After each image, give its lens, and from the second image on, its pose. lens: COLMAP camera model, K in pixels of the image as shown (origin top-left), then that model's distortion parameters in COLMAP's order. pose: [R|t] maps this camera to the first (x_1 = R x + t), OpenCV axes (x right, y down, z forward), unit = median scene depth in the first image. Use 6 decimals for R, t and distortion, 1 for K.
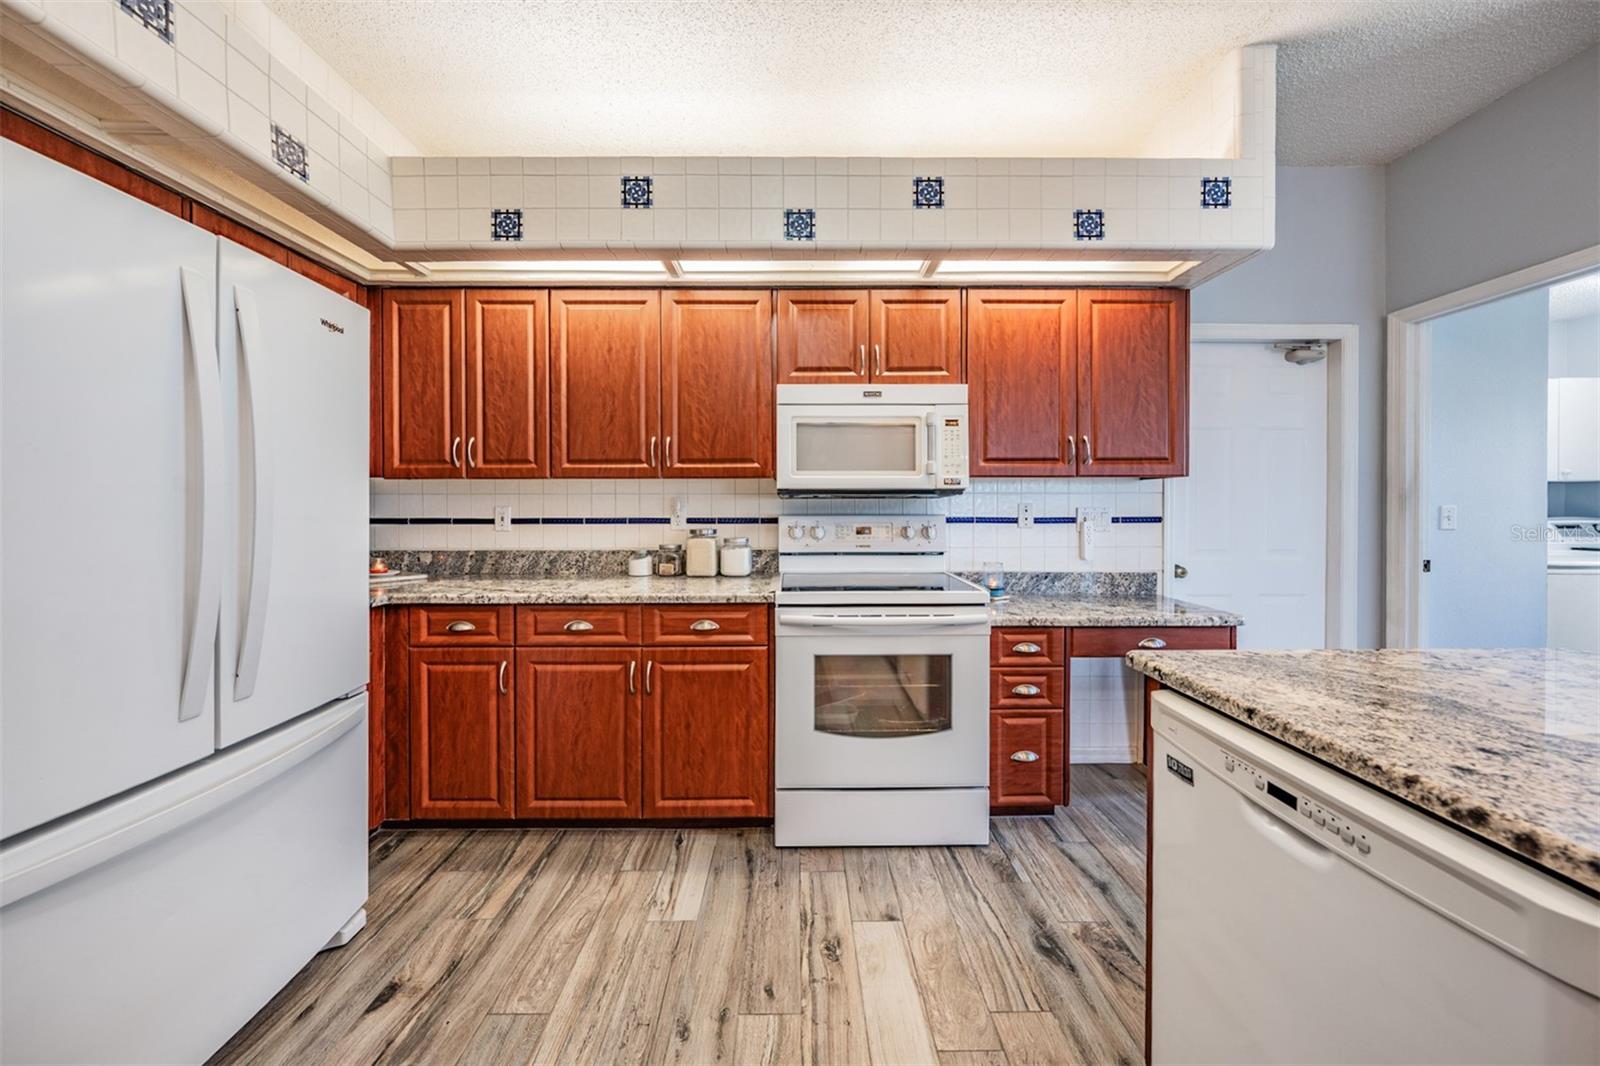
lens RADIAL K [[552.0, 0, 798.6], [0, 552.0, 510.0], [0, 0, 1]] dist [-0.006677, -0.000518]
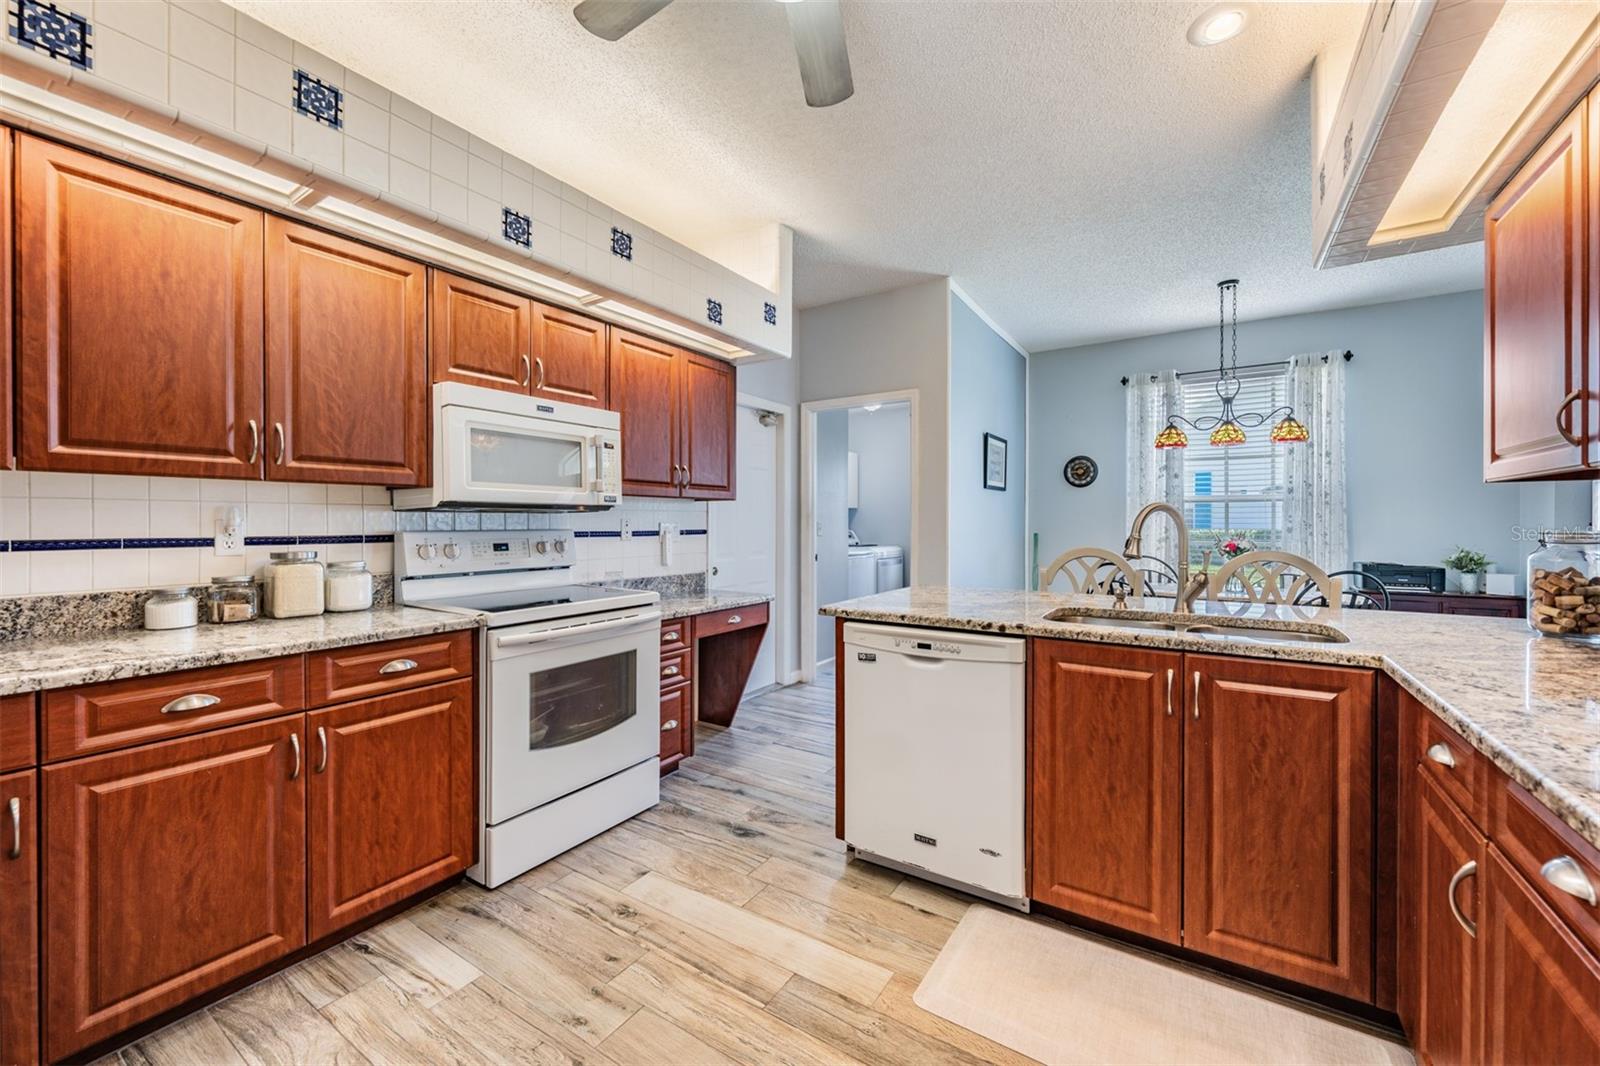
lens RADIAL K [[616.7, 0, 801.9], [0, 616.7, 524.9], [0, 0, 1]] dist [-0.008499, 0.000470]
pose [[0.549679, -0.002044, 0.835374, -0.569068], [0.002900, 0.999996, 0.000539, 0.000938], [-0.835371, 0.002126, 0.549682, -0.002310]]
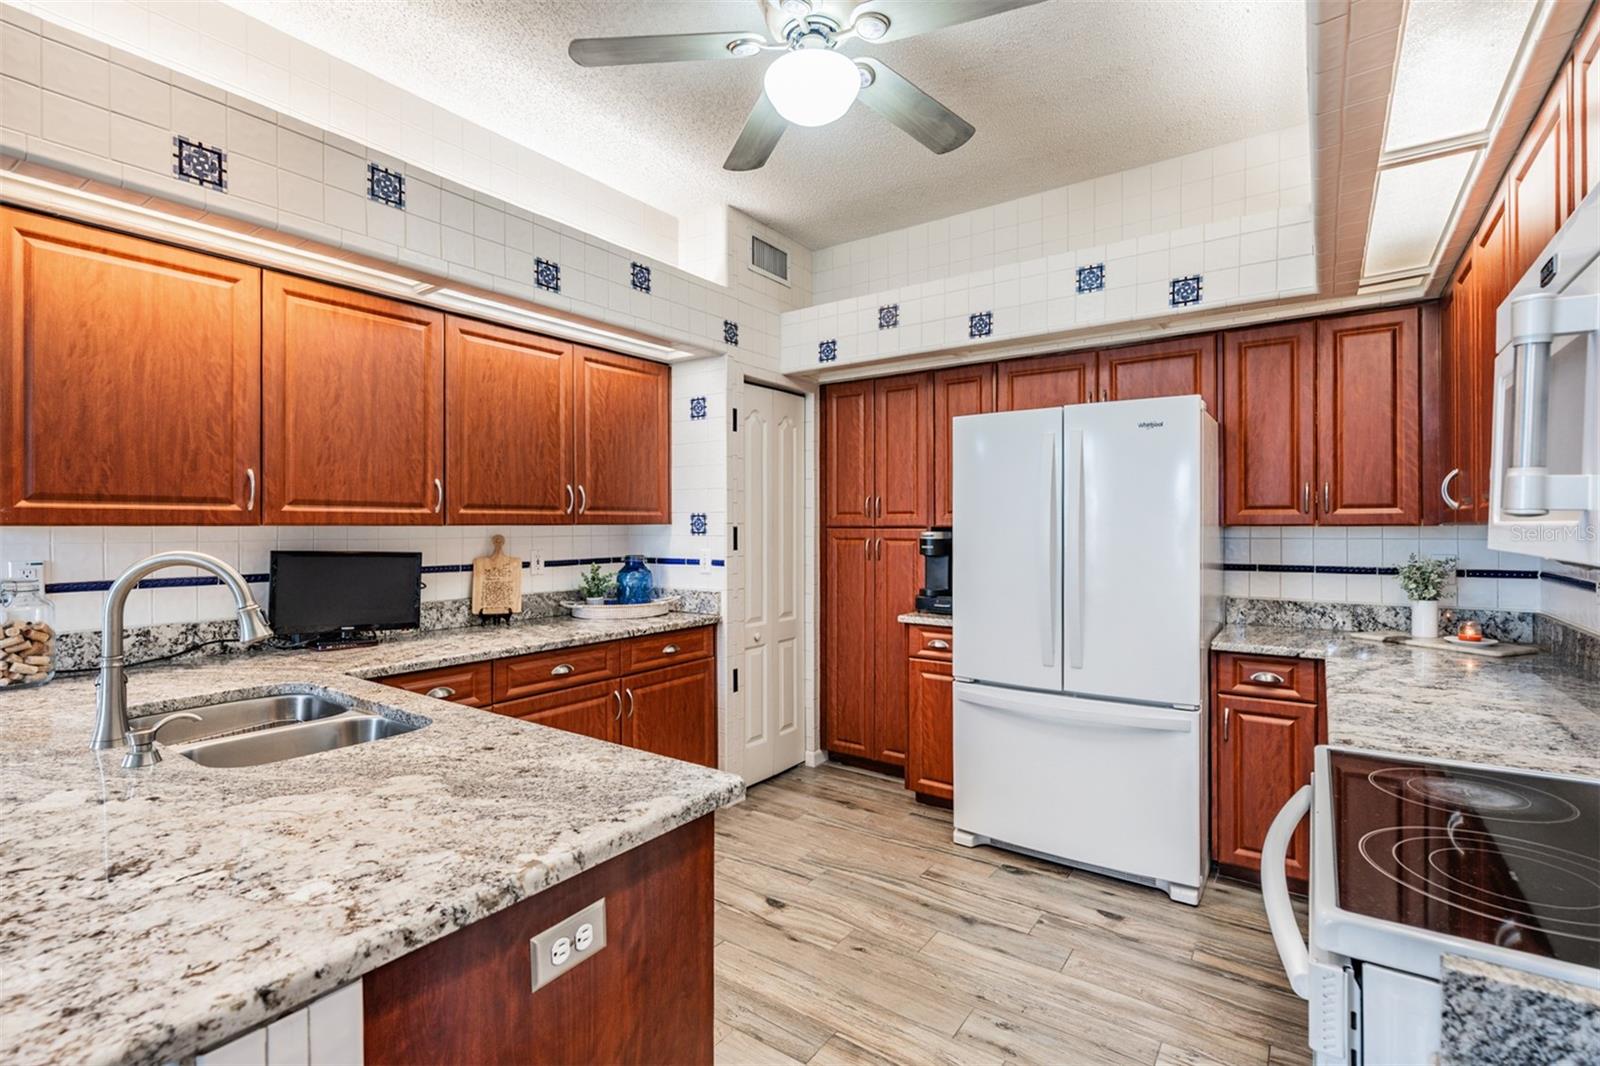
lens RADIAL K [[735.5, 0, 799.6], [0, 735.5, 527.1], [0, 0, 1]] dist [0.000329, -0.000781]
pose [[-0.586221, 0.002912, -0.810146, 0.779992], [-0.000657, 0.999992, 0.004069, -0.061651], [0.810151, 0.002917, -0.586214, 0.938484]]
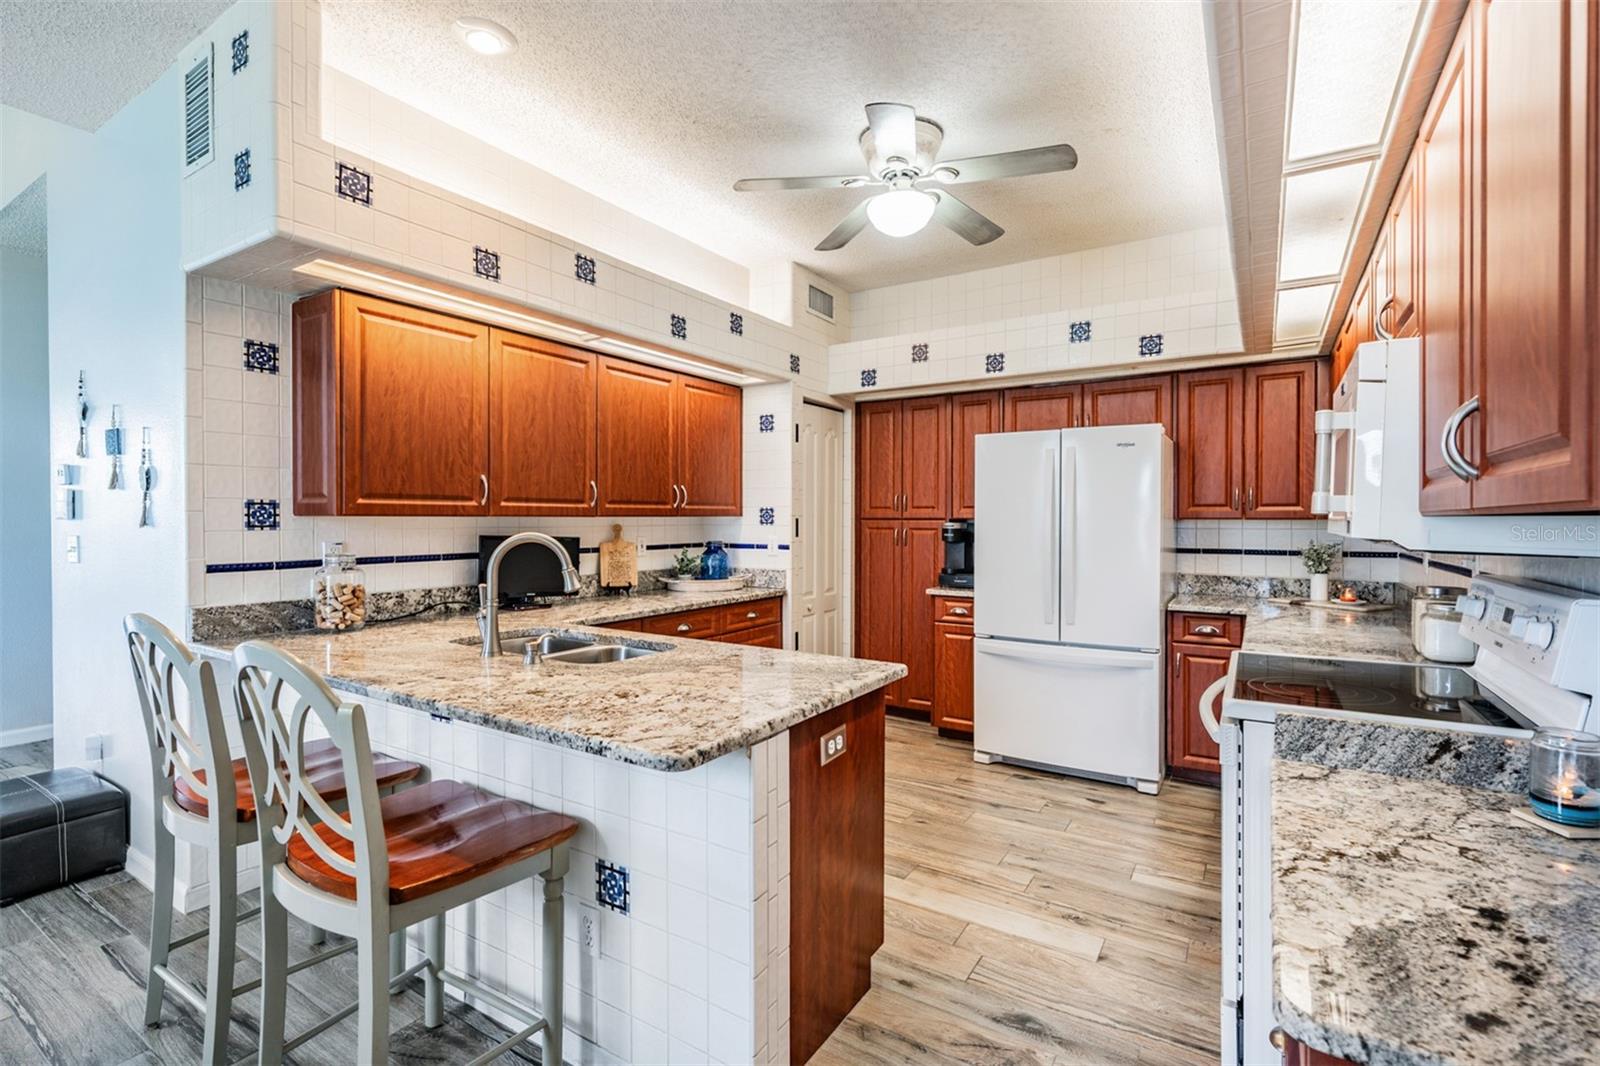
lens RADIAL K [[735.5, 0, 798.6], [0, 735.5, 523.0], [0, 0, 1]] dist [0.000329, -0.000781]
pose [[-0.543339, 0.005499, -0.839495, 1.258585], [-0.004102, 0.999949, 0.009206, -0.061648], [0.839503, 0.008445, -0.543289, 0.979584]]
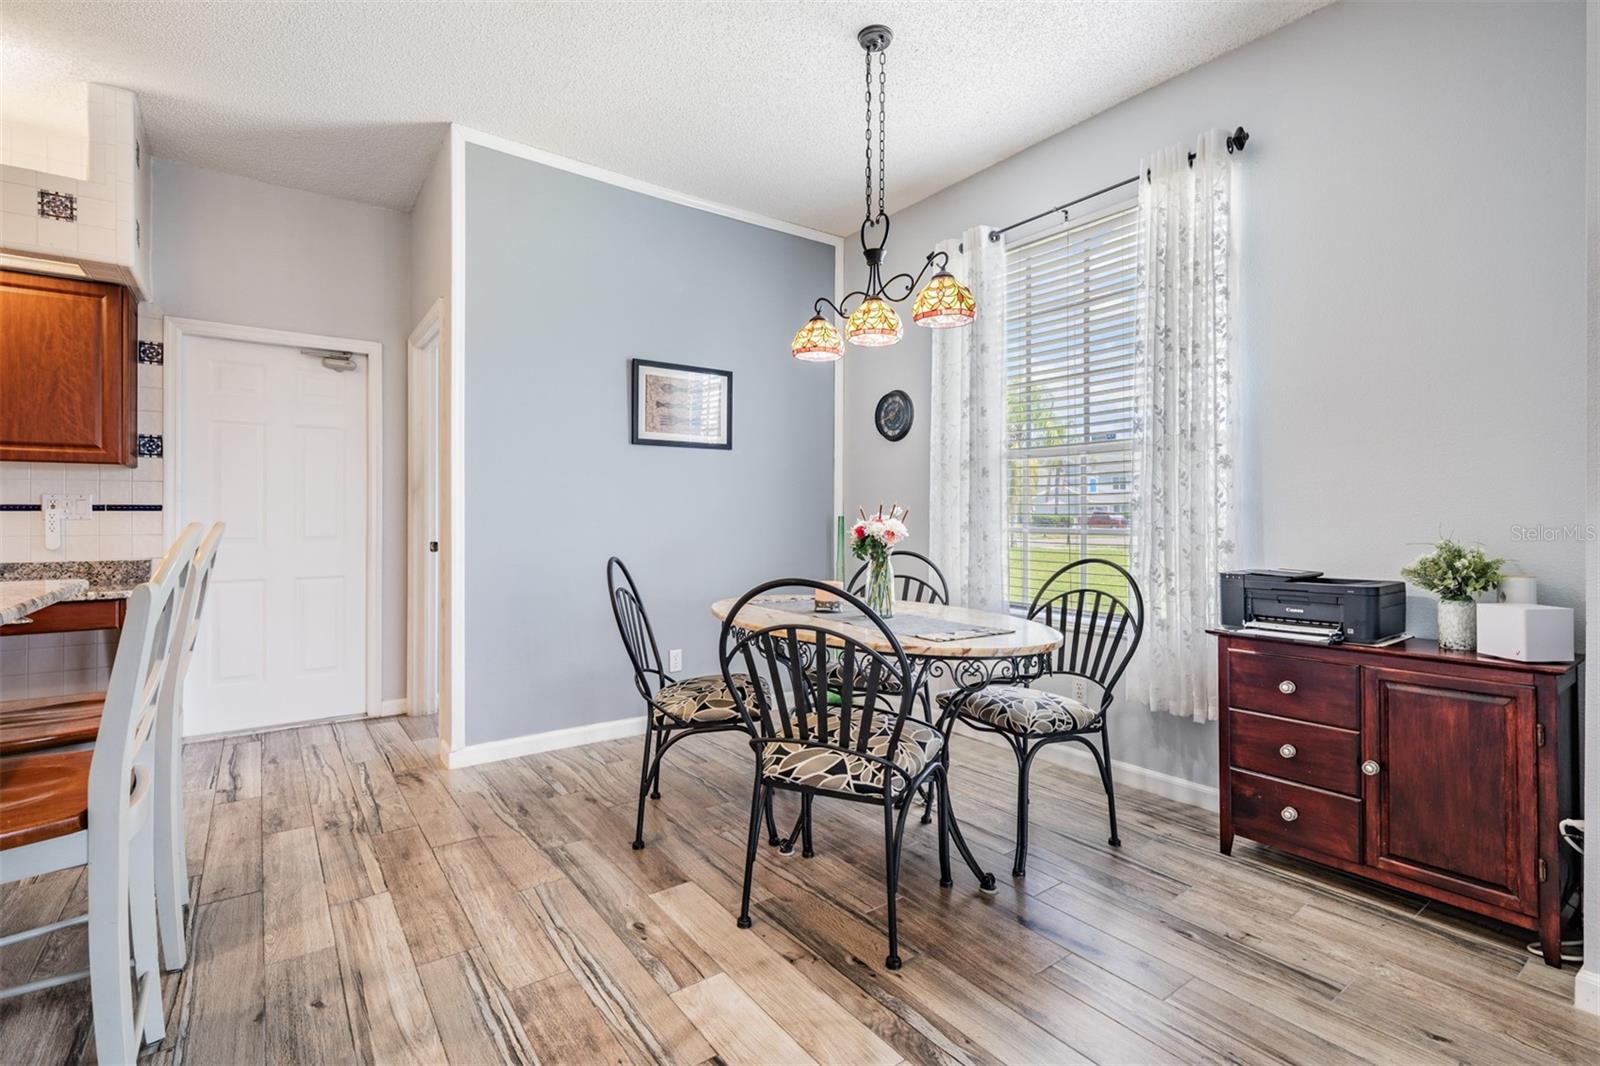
lens RADIAL K [[735.5, 0, 809.6], [0, 735.5, 513.1], [0, 0, 1]] dist [0.000329, -0.000781]
pose [[0.801536, 0.003455, 0.597937, 1.009470], [0.002861, 0.999950, -0.009613, 0.054802], [-0.597940, 0.009416, 0.801485, -1.008393]]
